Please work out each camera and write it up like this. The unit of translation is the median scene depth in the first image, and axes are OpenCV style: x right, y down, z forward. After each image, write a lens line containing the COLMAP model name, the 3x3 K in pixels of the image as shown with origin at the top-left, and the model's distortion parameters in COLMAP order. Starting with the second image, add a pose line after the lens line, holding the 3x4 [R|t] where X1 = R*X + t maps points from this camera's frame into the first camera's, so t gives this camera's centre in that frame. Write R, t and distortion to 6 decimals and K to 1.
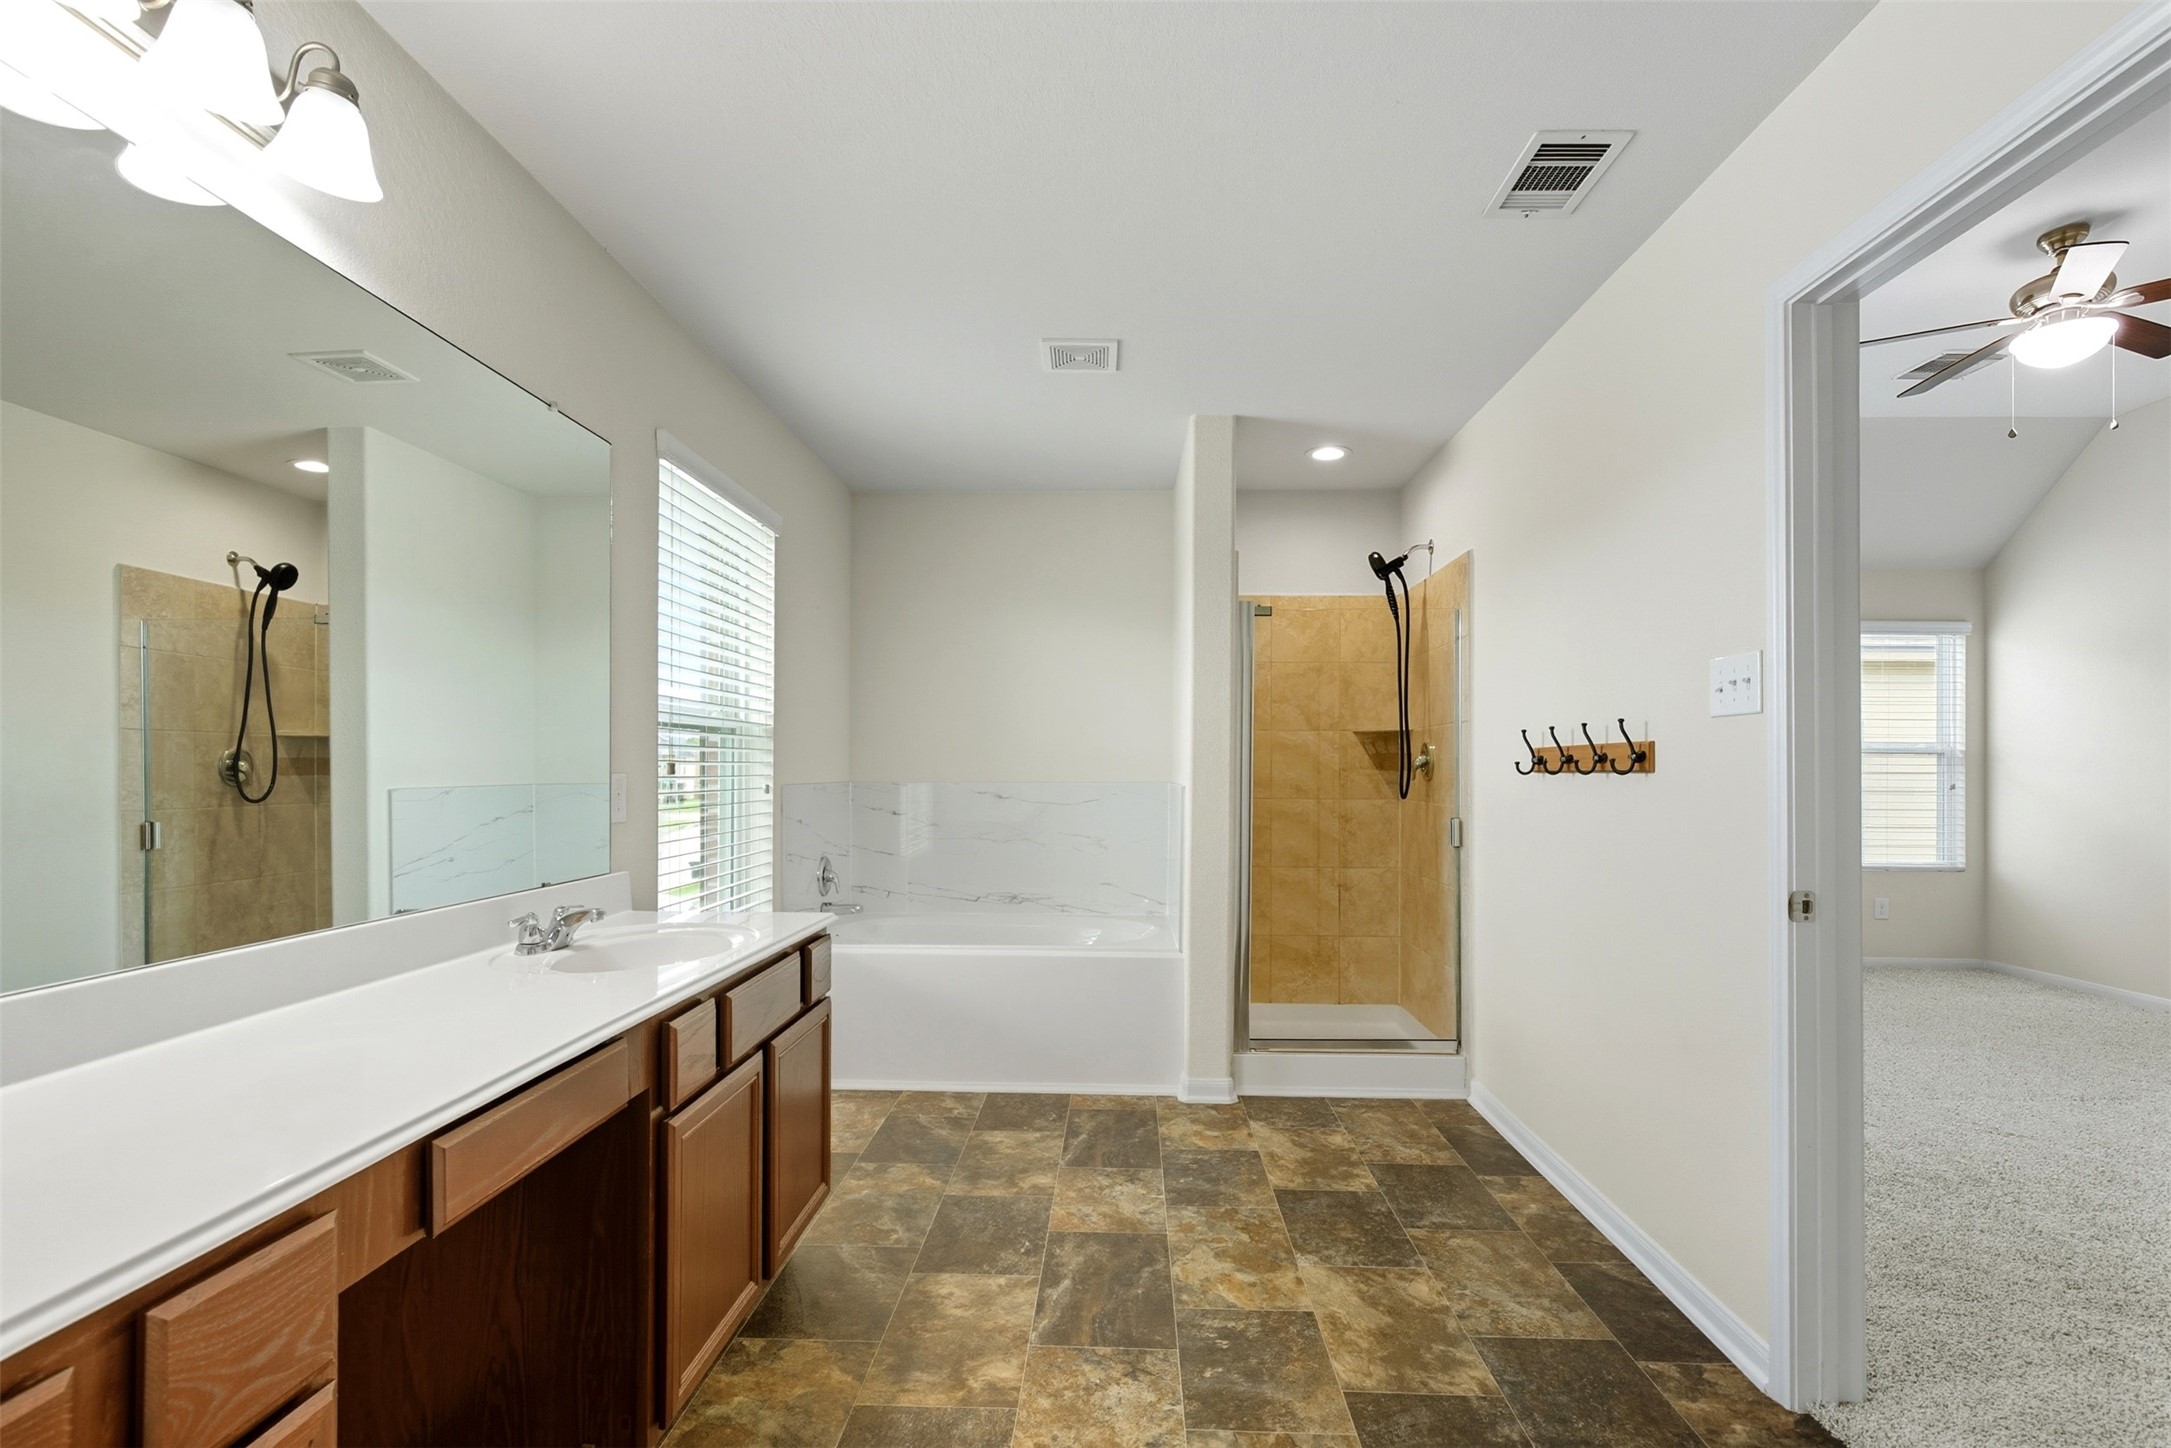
lens RADIAL K [[1000.6, 0, 1094.4], [0, 1000.6, 758.1], [0, 0, 1]] dist [-0.000326, 0.000478]
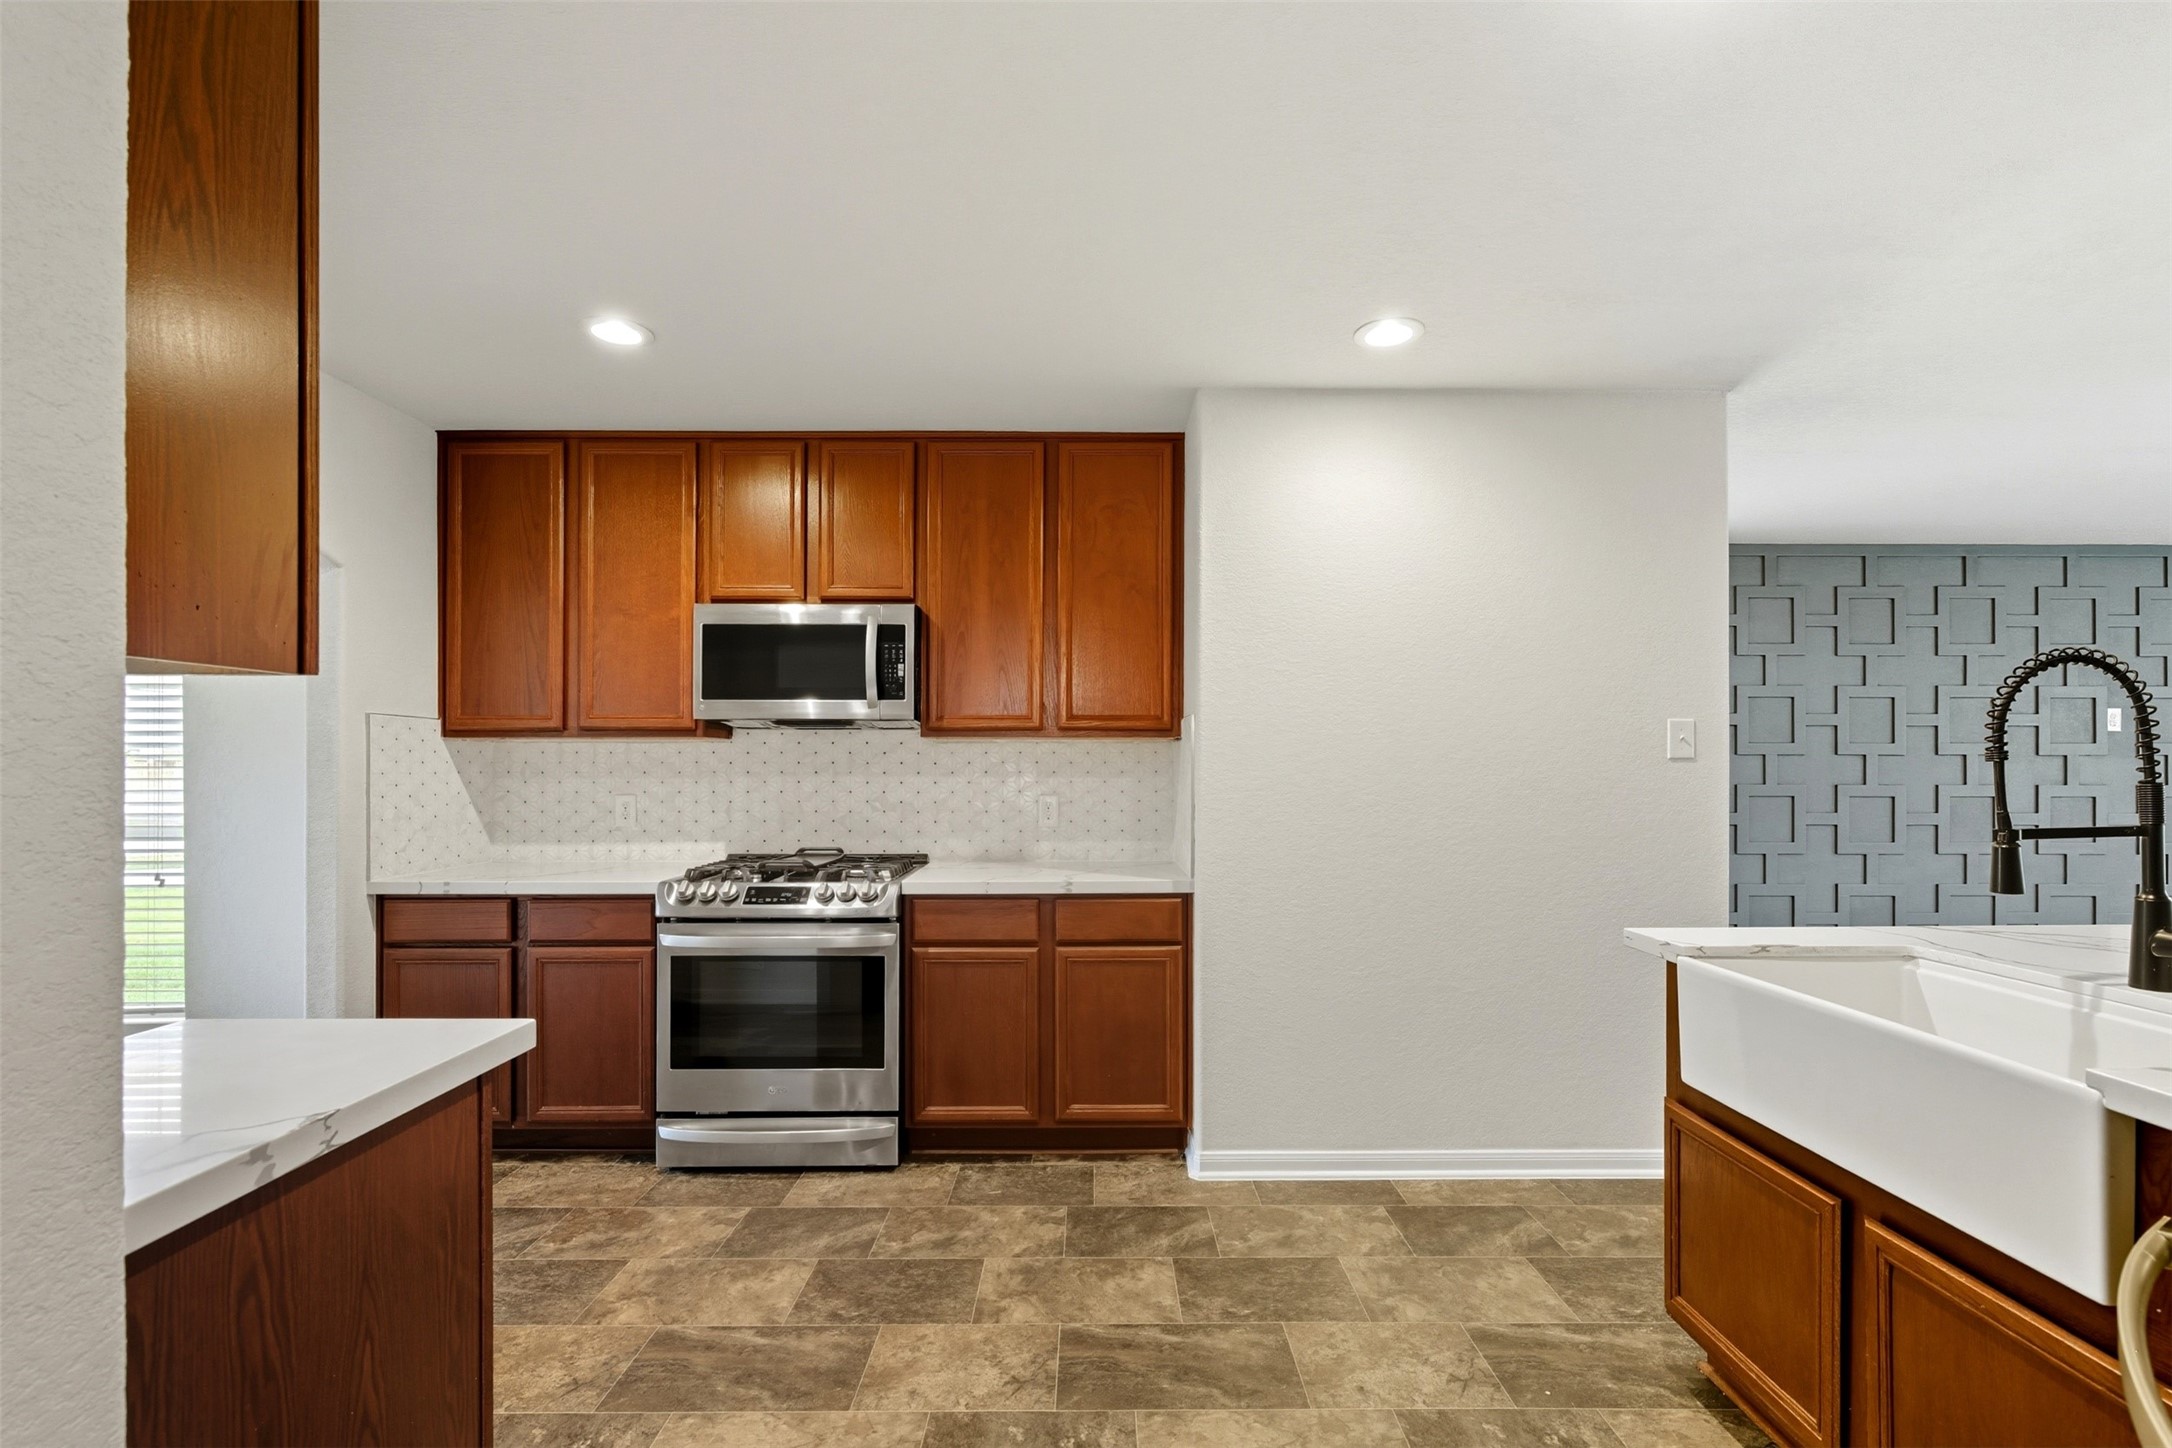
lens RADIAL K [[1001.0, 0, 1094.9], [0, 1001.0, 758.2], [0, 0, 1]] dist [-0.000326, 0.000478]
pose [[0.037688, -0.008091, -0.999257, 0.905424], [0.010068, 0.999920, -0.007717, -0.032048], [0.999239, -0.009770, 0.037766, 0.855971]]
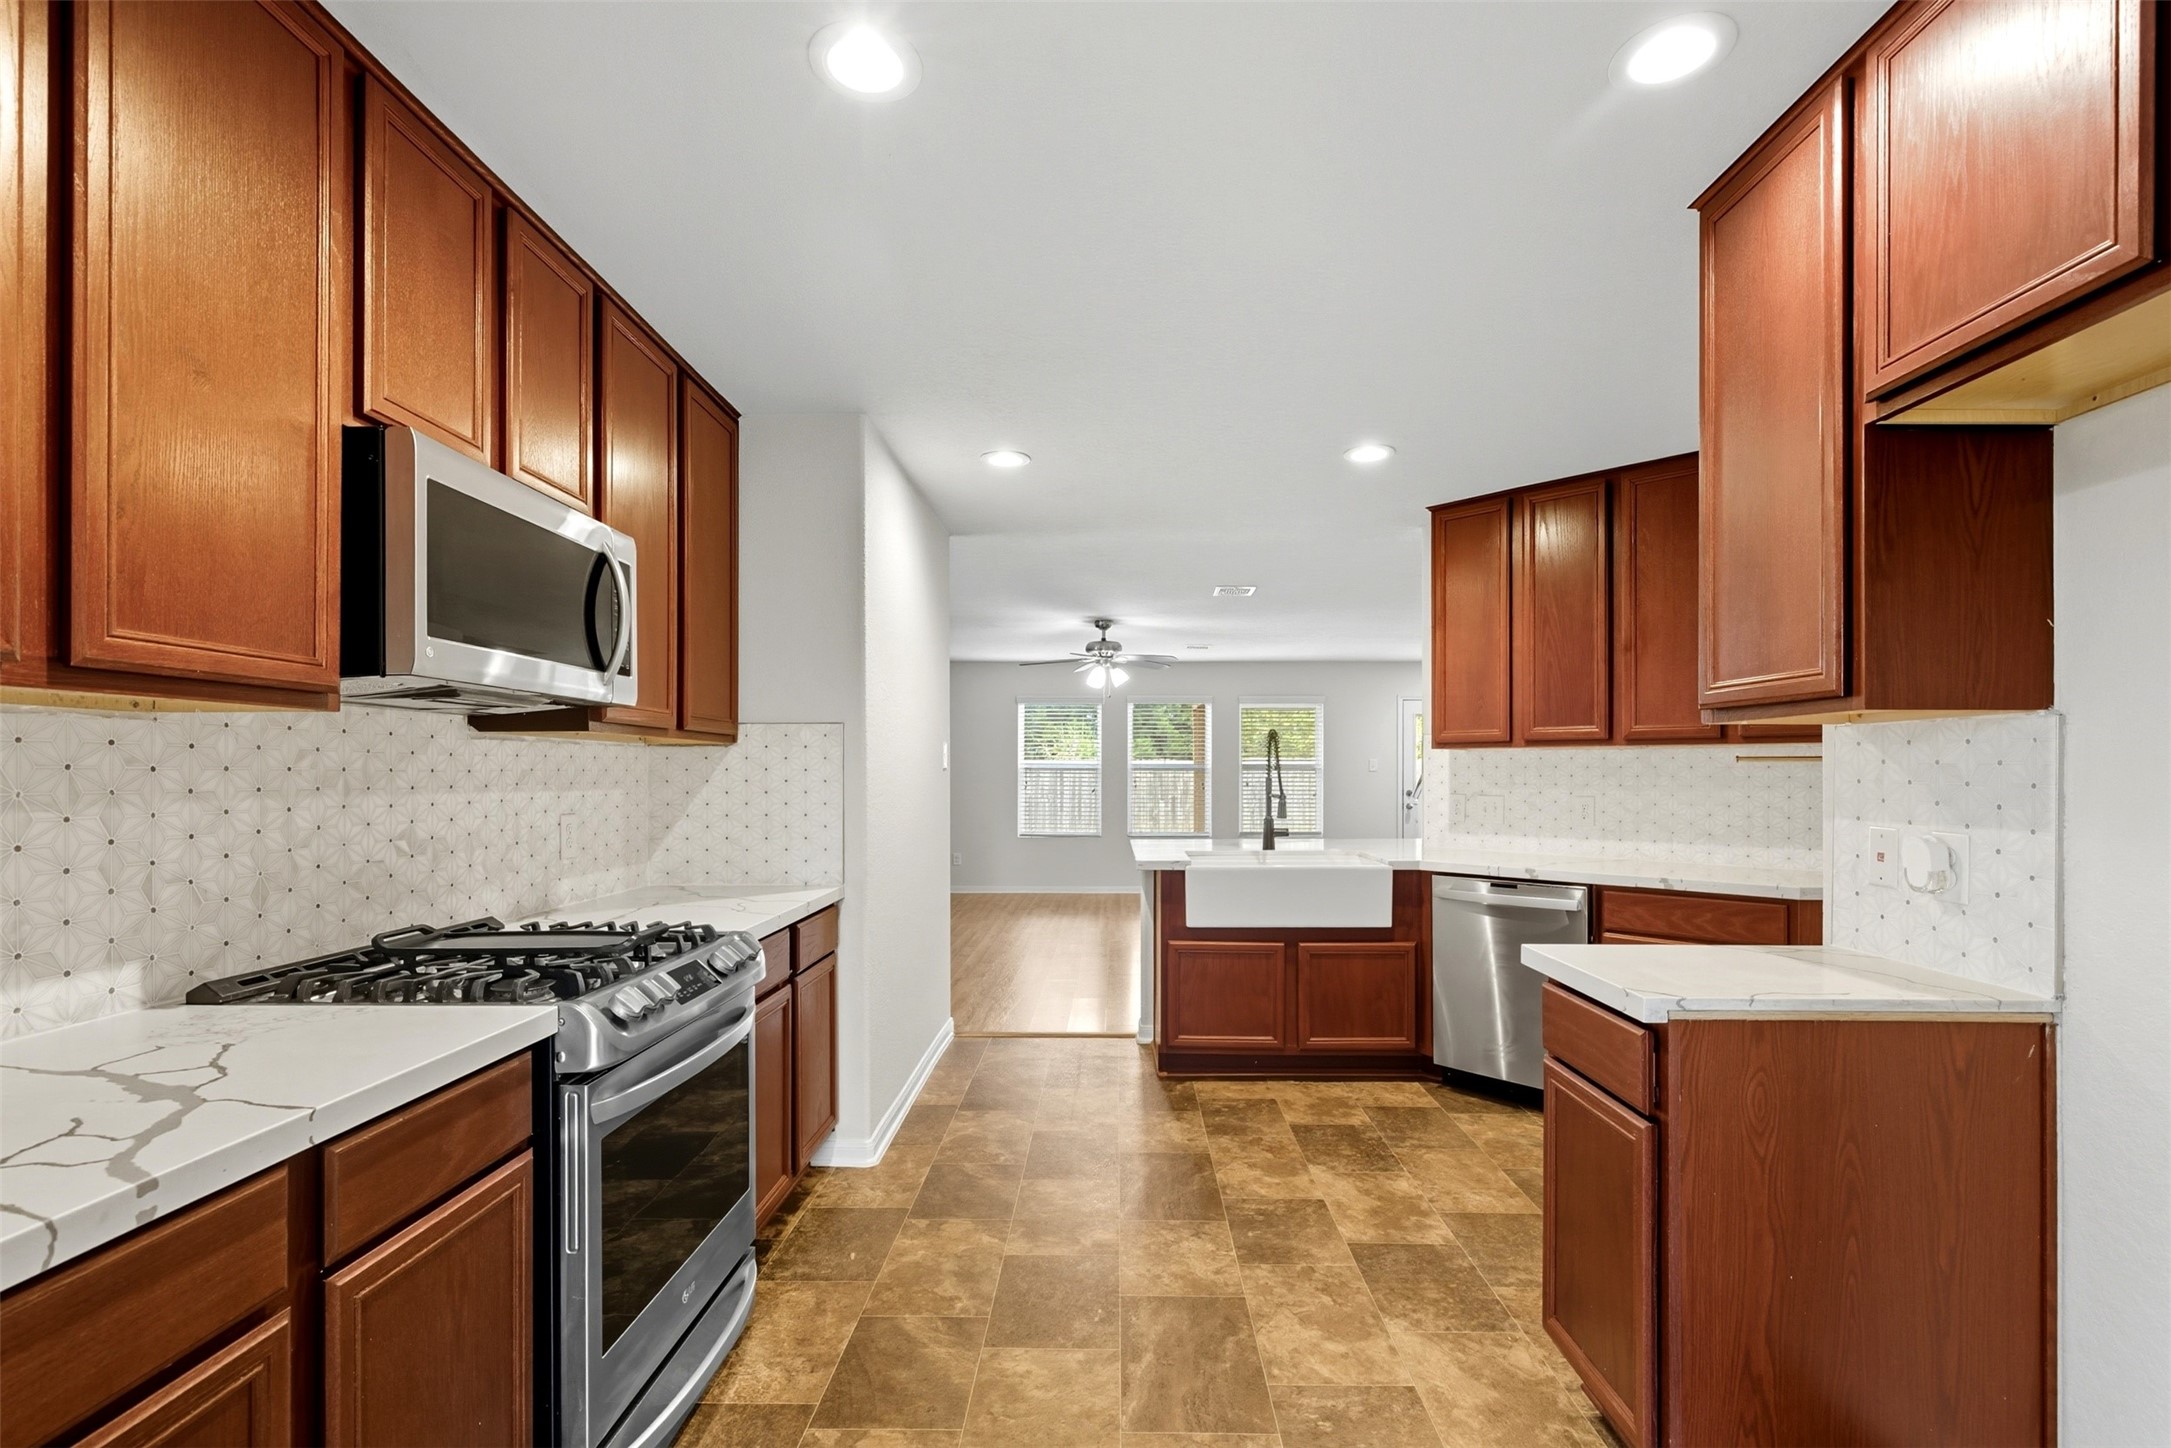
lens RADIAL K [[1000.6, 0, 1094.4], [0, 1000.6, 758.1], [0, 0, 1]] dist [-0.000326, 0.000478]
pose [[0.999912, -0.010035, 0.008727, -0.090877], [0.010081, 0.999935, -0.005339, -0.040037], [-0.008672, 0.005427, 0.999948, -0.333923]]
